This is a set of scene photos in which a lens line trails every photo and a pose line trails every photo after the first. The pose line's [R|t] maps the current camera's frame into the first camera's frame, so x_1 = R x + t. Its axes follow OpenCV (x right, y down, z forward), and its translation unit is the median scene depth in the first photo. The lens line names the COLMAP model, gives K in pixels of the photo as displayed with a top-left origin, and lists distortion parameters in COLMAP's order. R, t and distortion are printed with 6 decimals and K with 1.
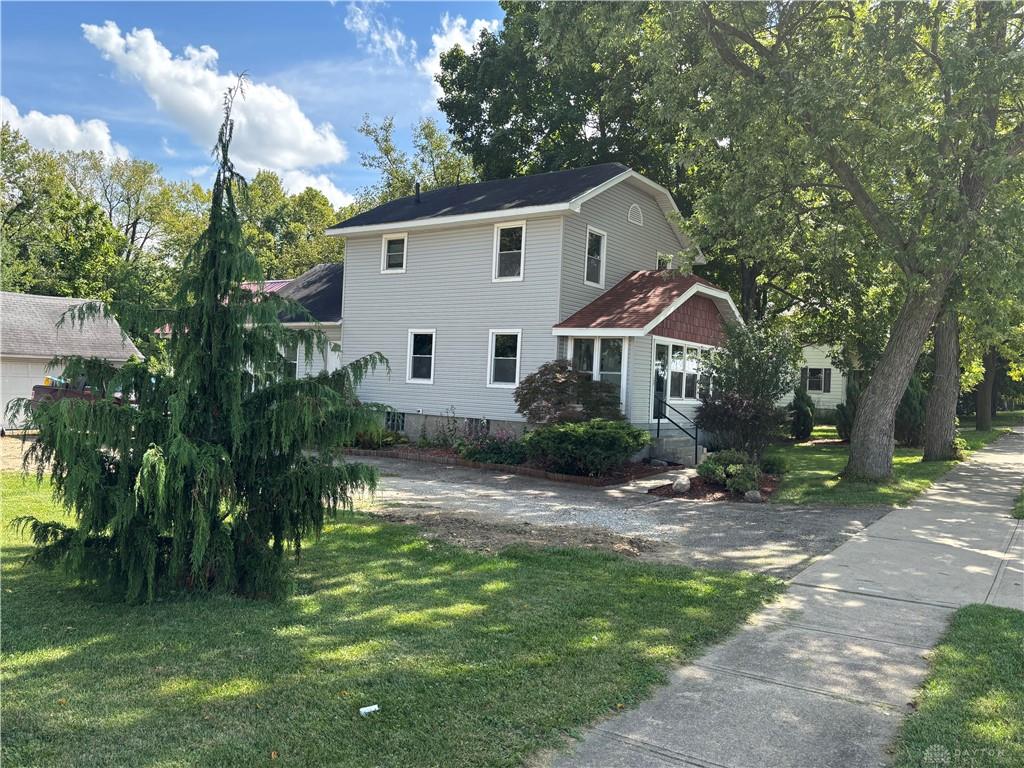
lens RADIAL K [[784.4, 0, 514.0], [0, 784.4, 384.8], [0, 0, 1]] dist [0.007276, 0.002576]
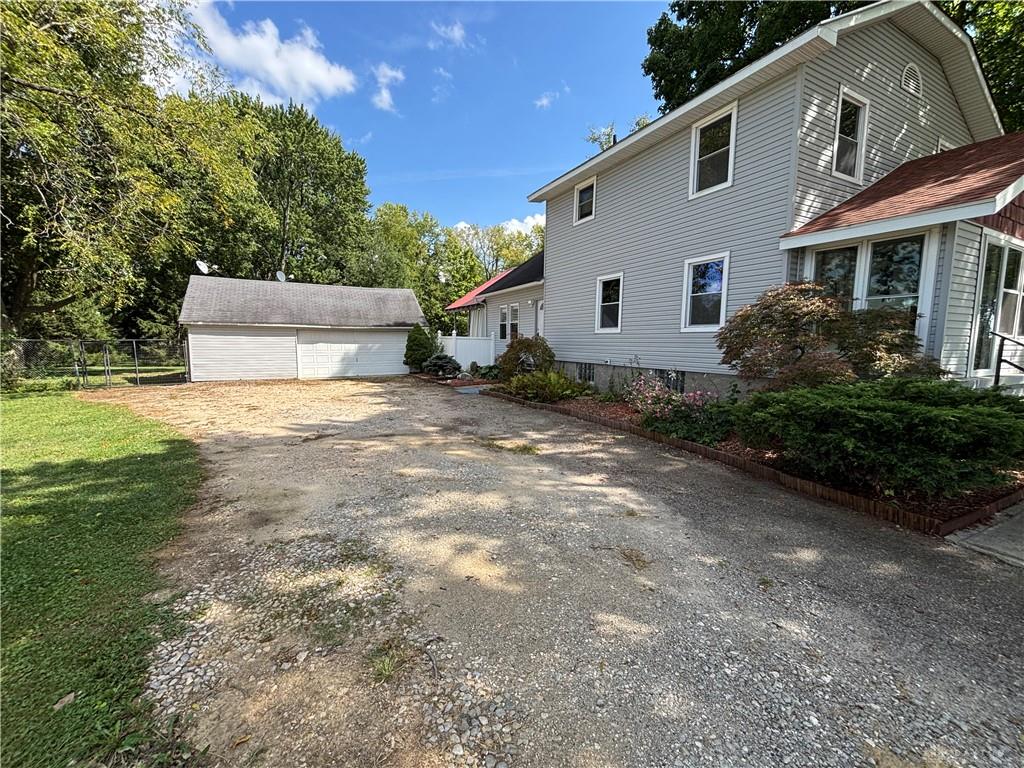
lens RADIAL K [[413.2, 0, 513.2], [0, 413.2, 382.0], [0, 0, 1]] dist [0.001234, -0.000207]
pose [[0.891290, 0.009296, -0.453339, 0.005620], [0.030727, 0.996253, 0.080840, 0.014524], [0.452392, -0.085982, 0.887665, 0.515470]]
